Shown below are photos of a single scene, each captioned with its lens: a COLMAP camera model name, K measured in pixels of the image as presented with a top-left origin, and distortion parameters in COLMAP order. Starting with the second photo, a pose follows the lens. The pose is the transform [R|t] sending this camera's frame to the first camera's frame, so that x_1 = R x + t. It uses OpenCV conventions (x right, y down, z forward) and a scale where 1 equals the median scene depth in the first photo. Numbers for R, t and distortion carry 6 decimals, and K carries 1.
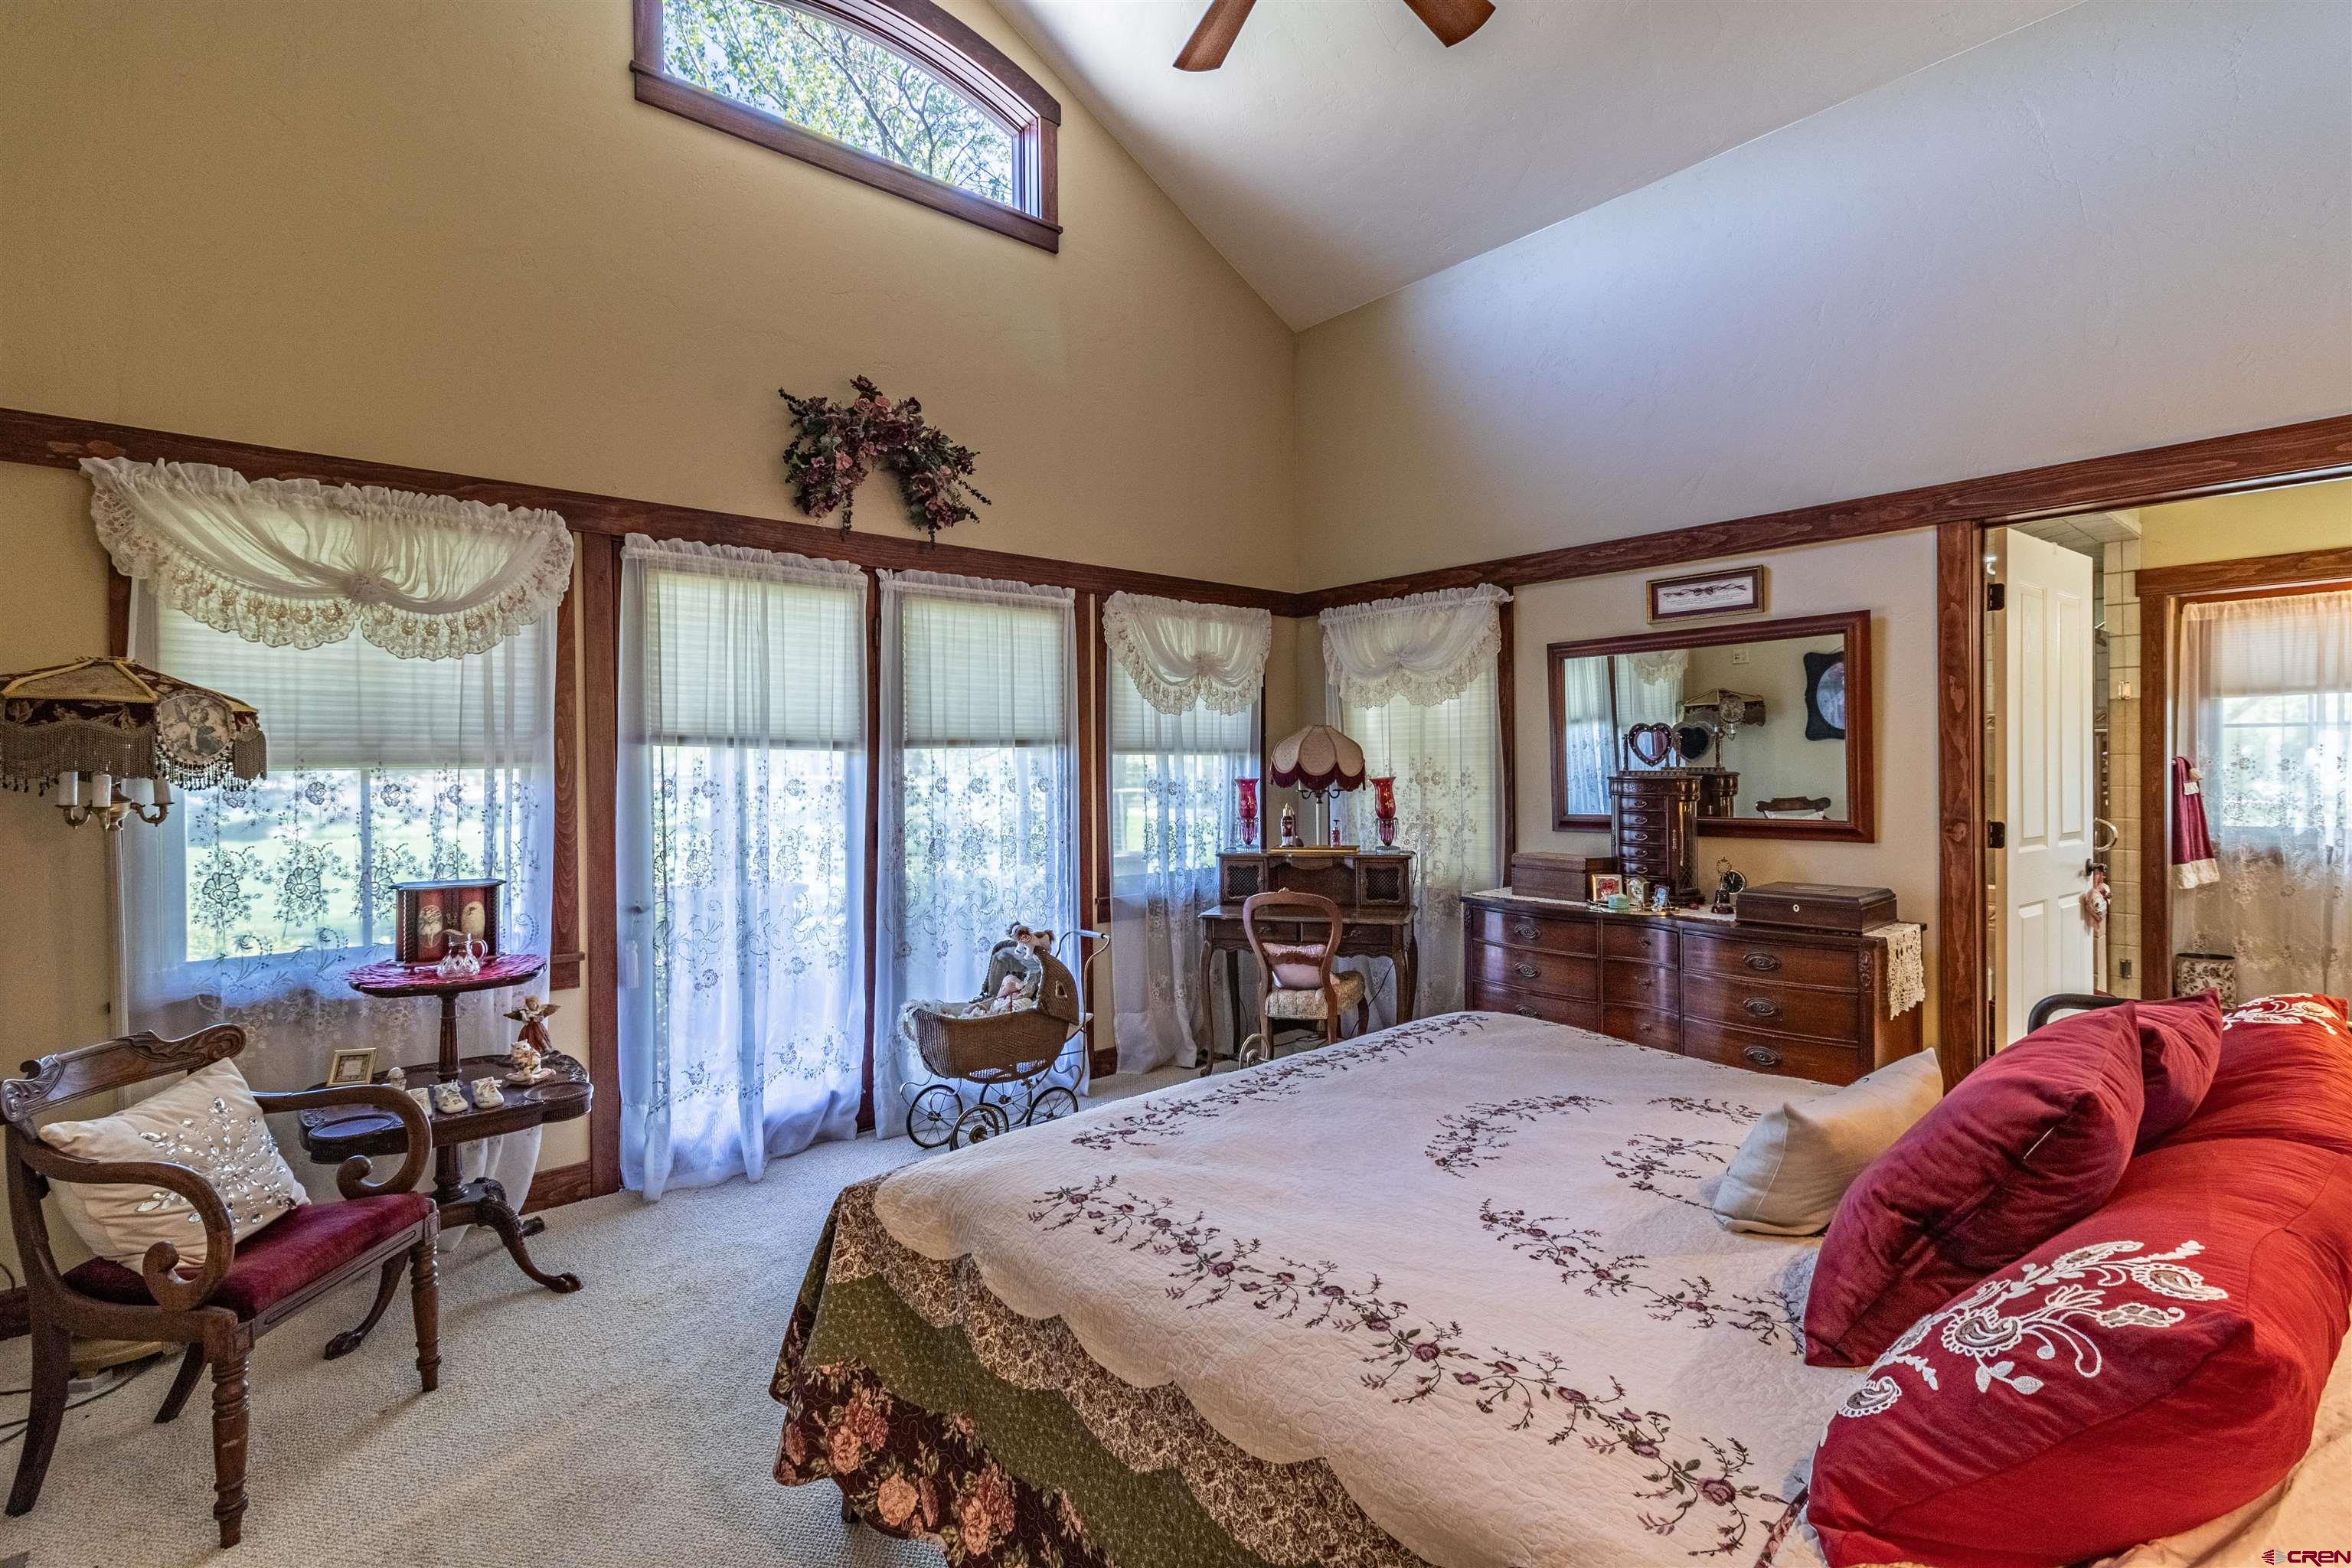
lens RADIAL K [[1081.9, 0, 1181.0], [0, 1081.9, 773.8], [0, 0, 1]] dist [0.000142, 0.001835]
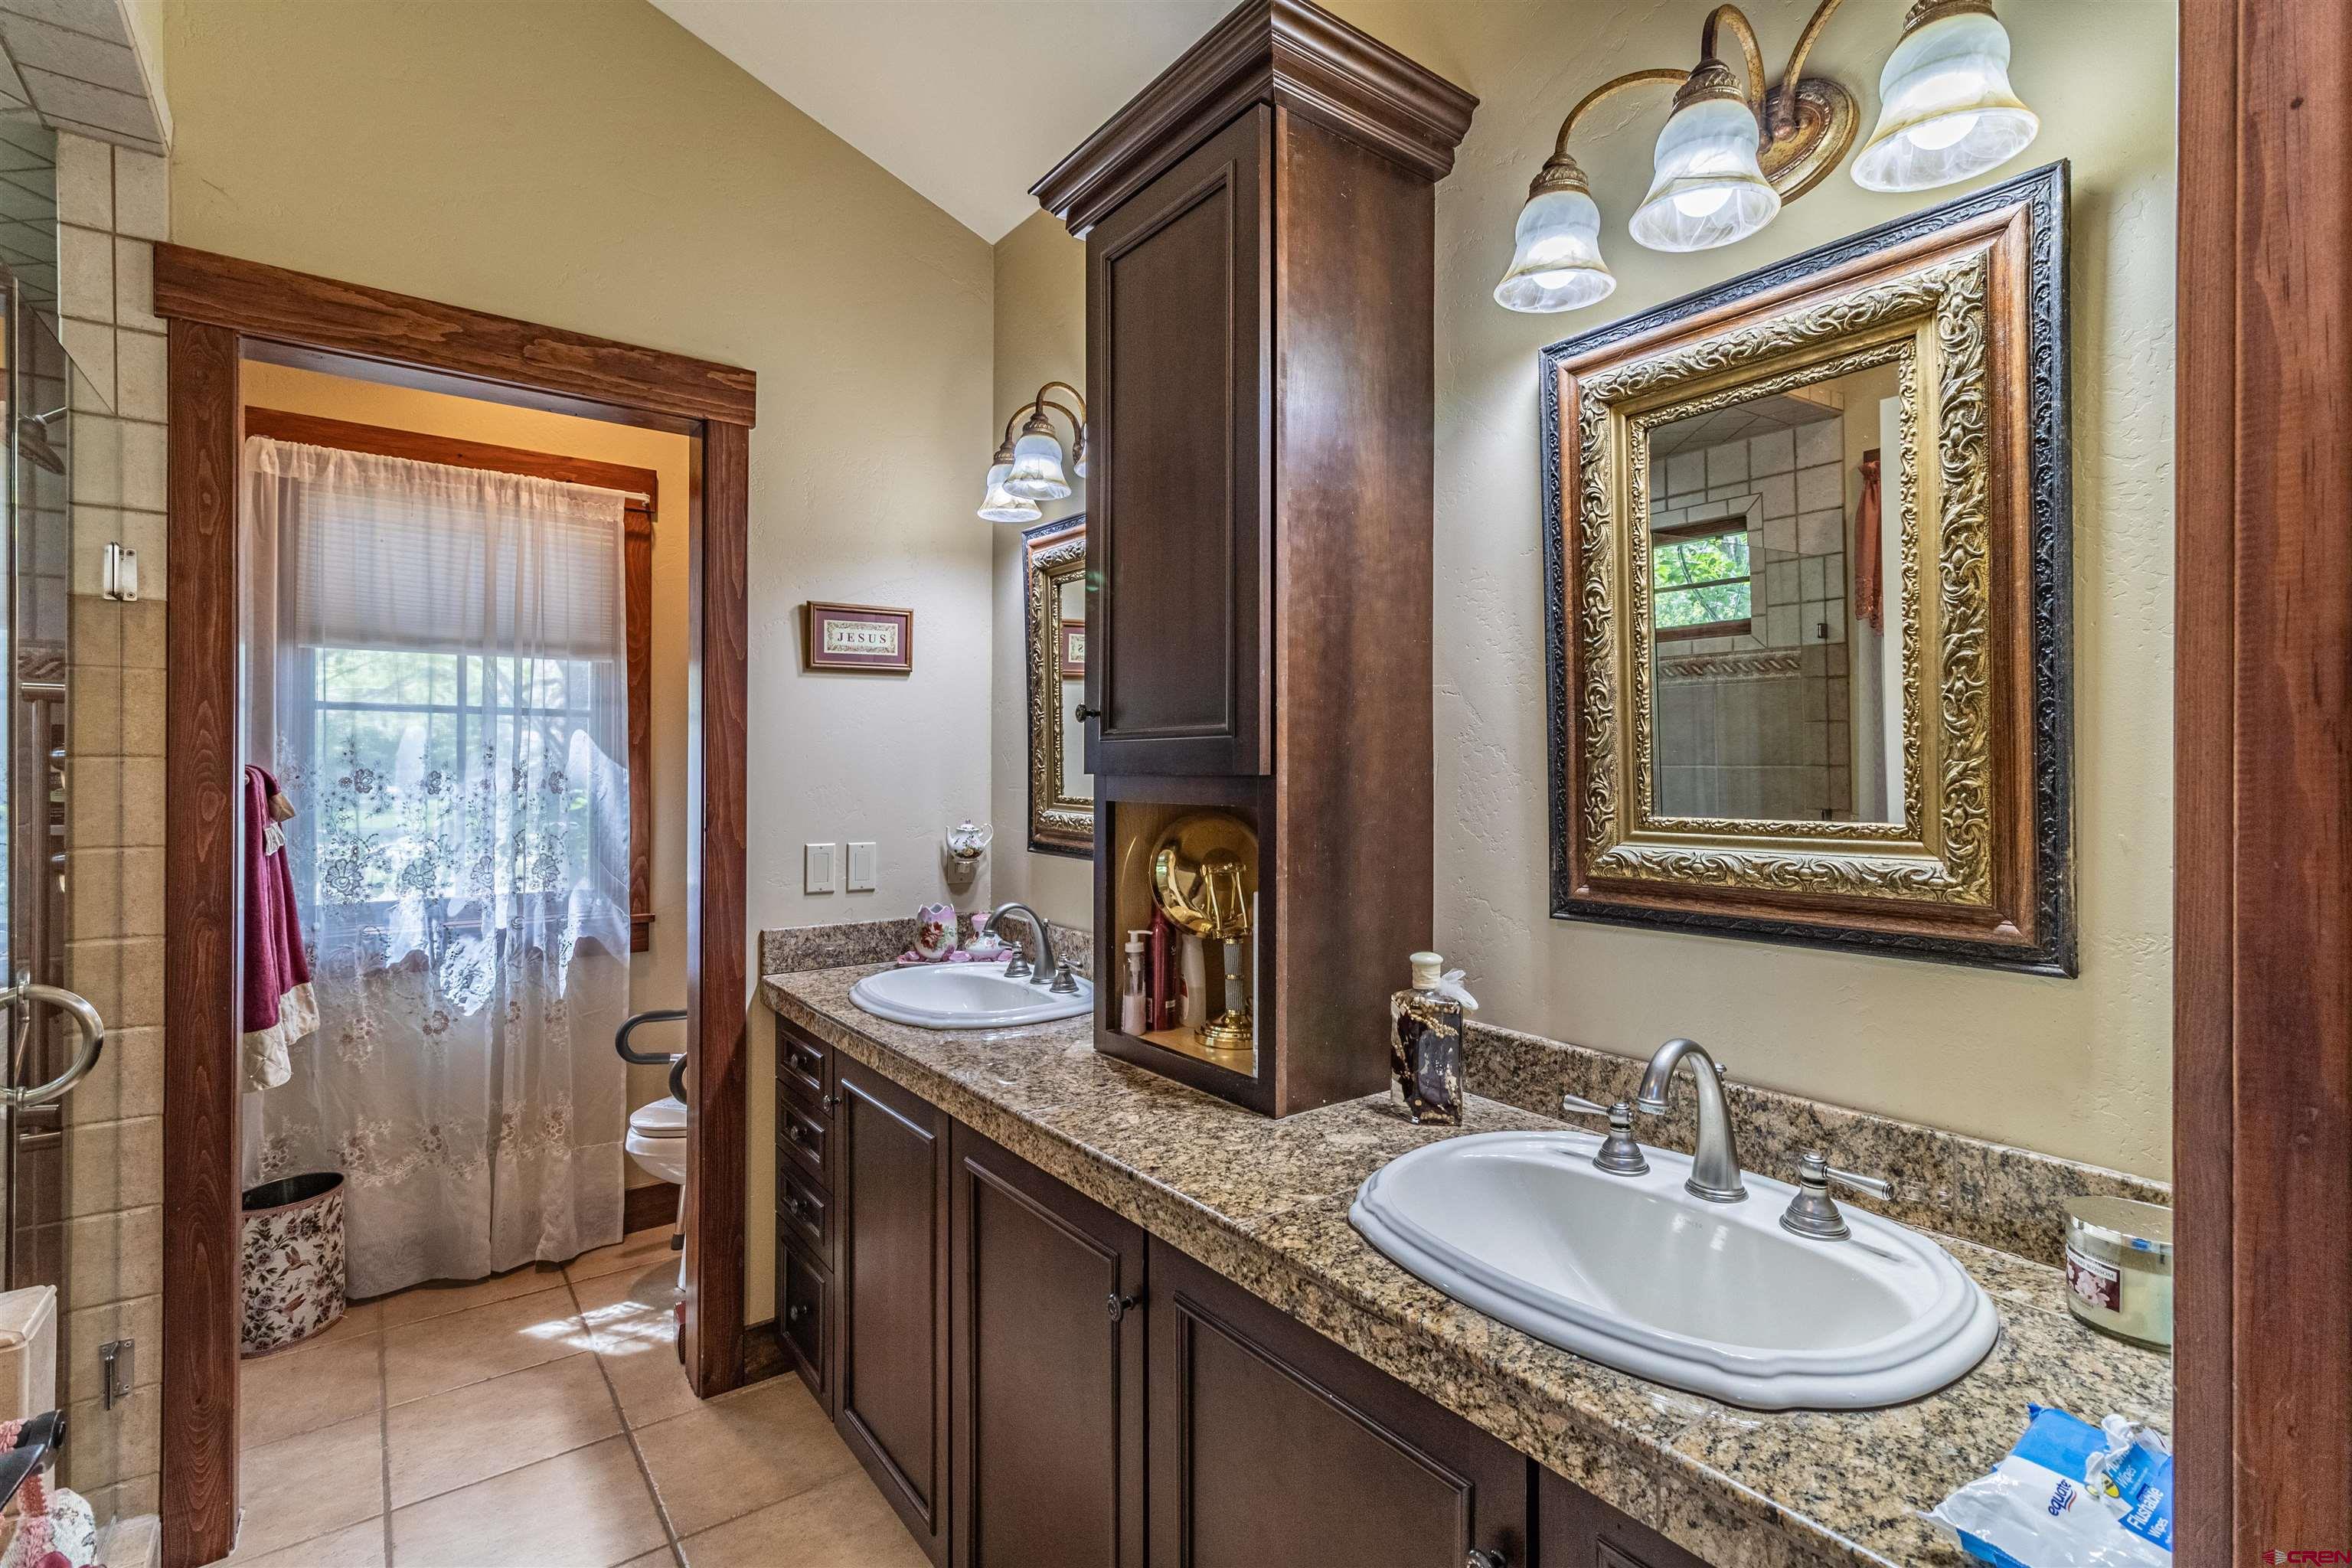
lens RADIAL K [[1081.9, 0, 1179.9], [0, 1081.9, 772.0], [0, 0, 1]] dist [0.000142, 0.001835]
pose [[0.064014, 0.009500, 0.997904, 0.520177], [0.000900, 0.999954, -0.009577, -0.008608], [-0.997949, 0.001512, 0.064002, 0.607948]]
